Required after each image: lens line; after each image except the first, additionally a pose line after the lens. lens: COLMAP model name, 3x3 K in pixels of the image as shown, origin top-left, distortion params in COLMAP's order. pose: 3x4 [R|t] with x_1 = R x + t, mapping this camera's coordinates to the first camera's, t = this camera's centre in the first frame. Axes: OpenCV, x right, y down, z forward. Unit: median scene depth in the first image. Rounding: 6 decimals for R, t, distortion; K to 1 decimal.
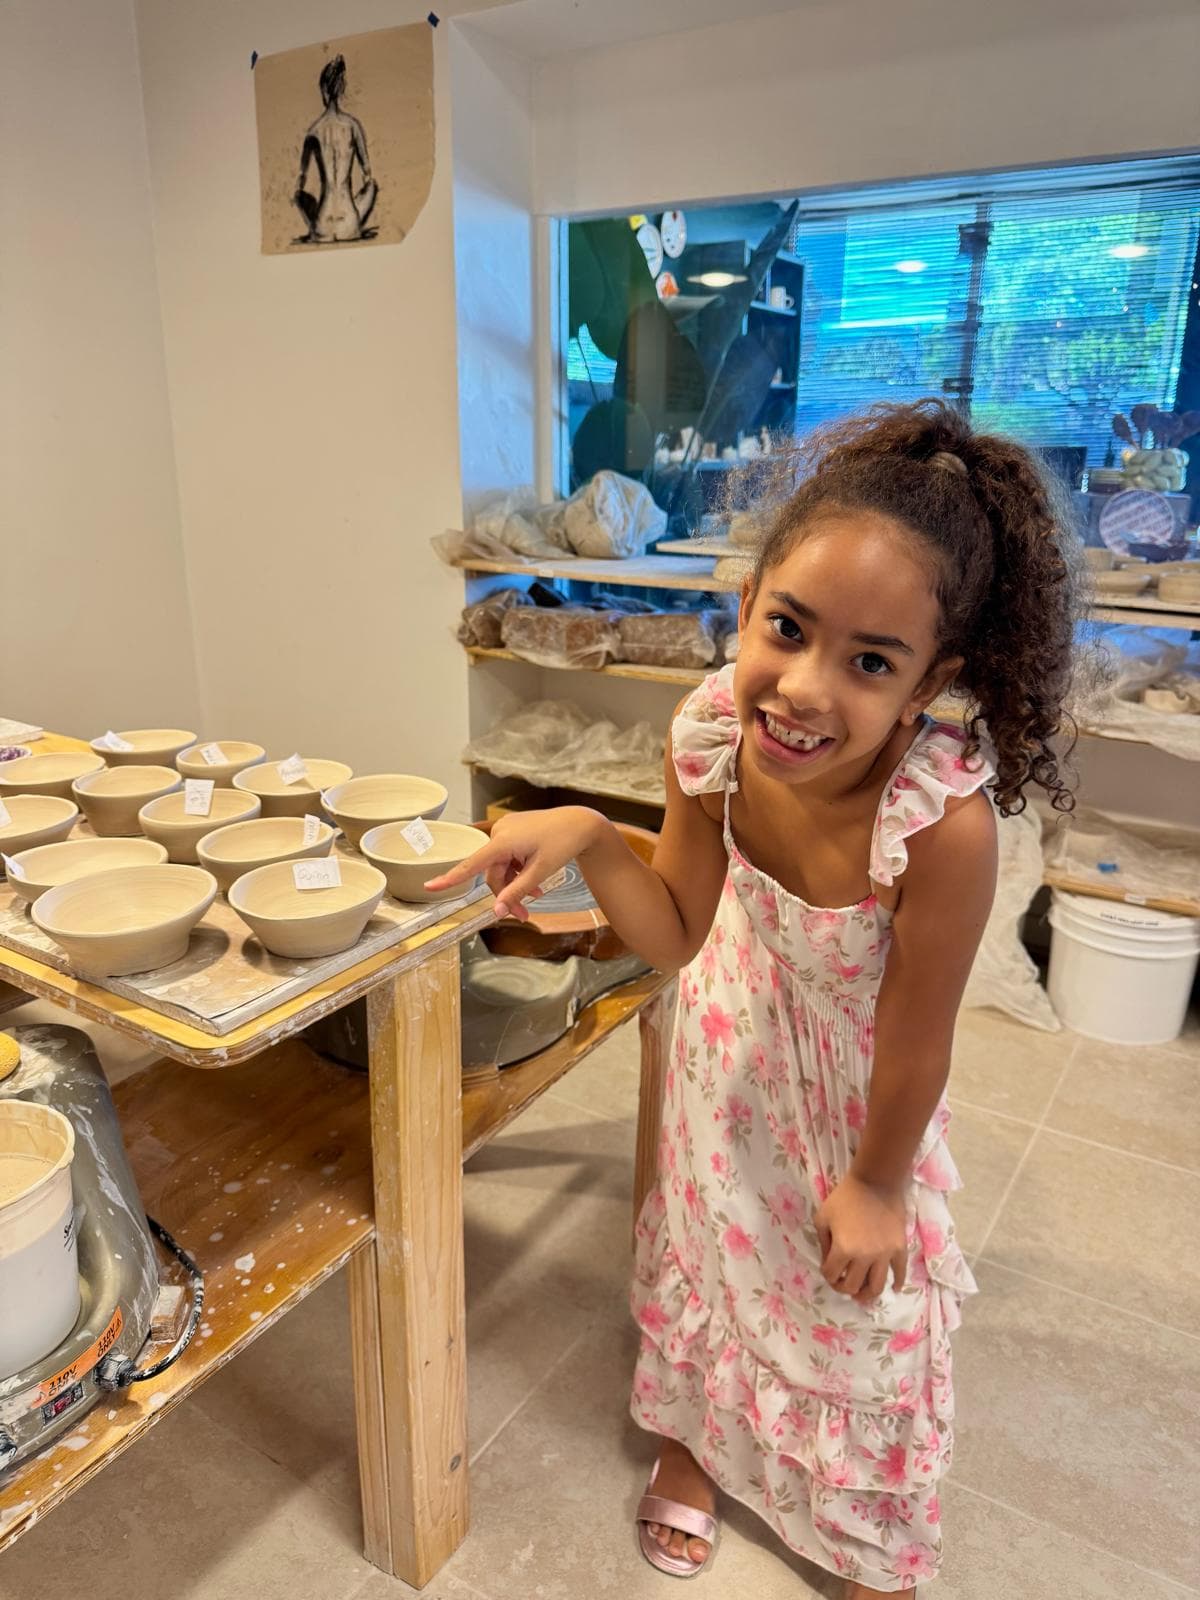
lens RADIAL K [[1122.0, 0, 600.0], [0, 1122.0, 800.0], [0, 0, 1]] dist [0.001919, -0.002855]
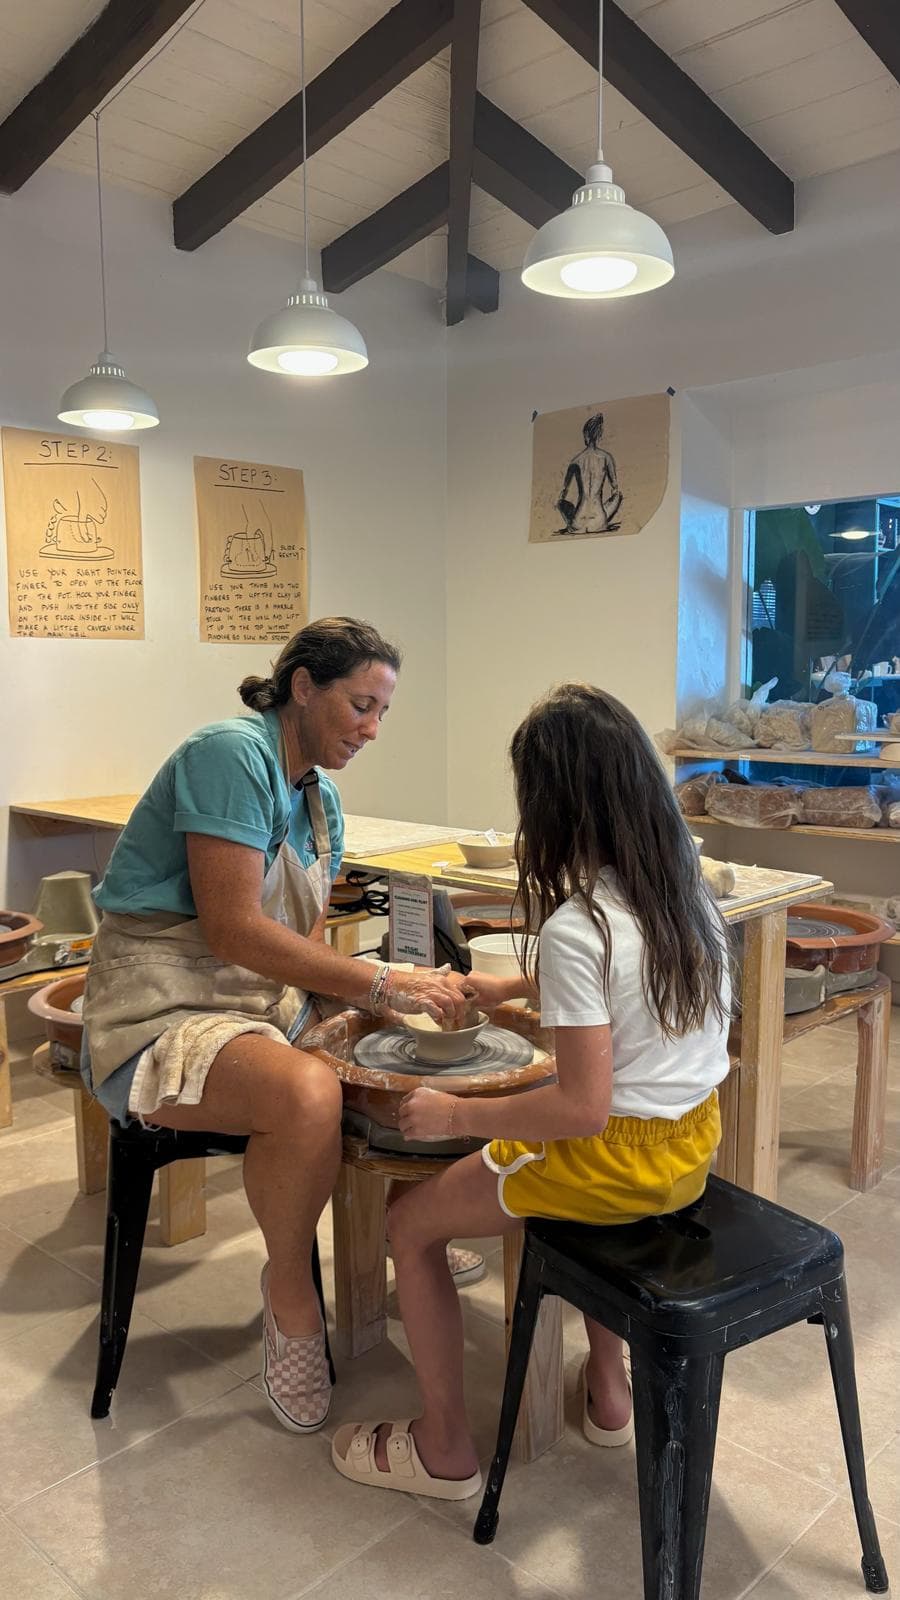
lens RADIAL K [[1180.4, 0, 450.0], [0, 1180.4, 800.0], [0, 0, 1]] dist [0.111626, -0.005327]
pose [[0.980163, 0.009331, -0.197975, -0.109452], [-0.048664, 0.979643, -0.194760, 0.140861], [0.192128, 0.200531, 0.960663, -0.428273]]
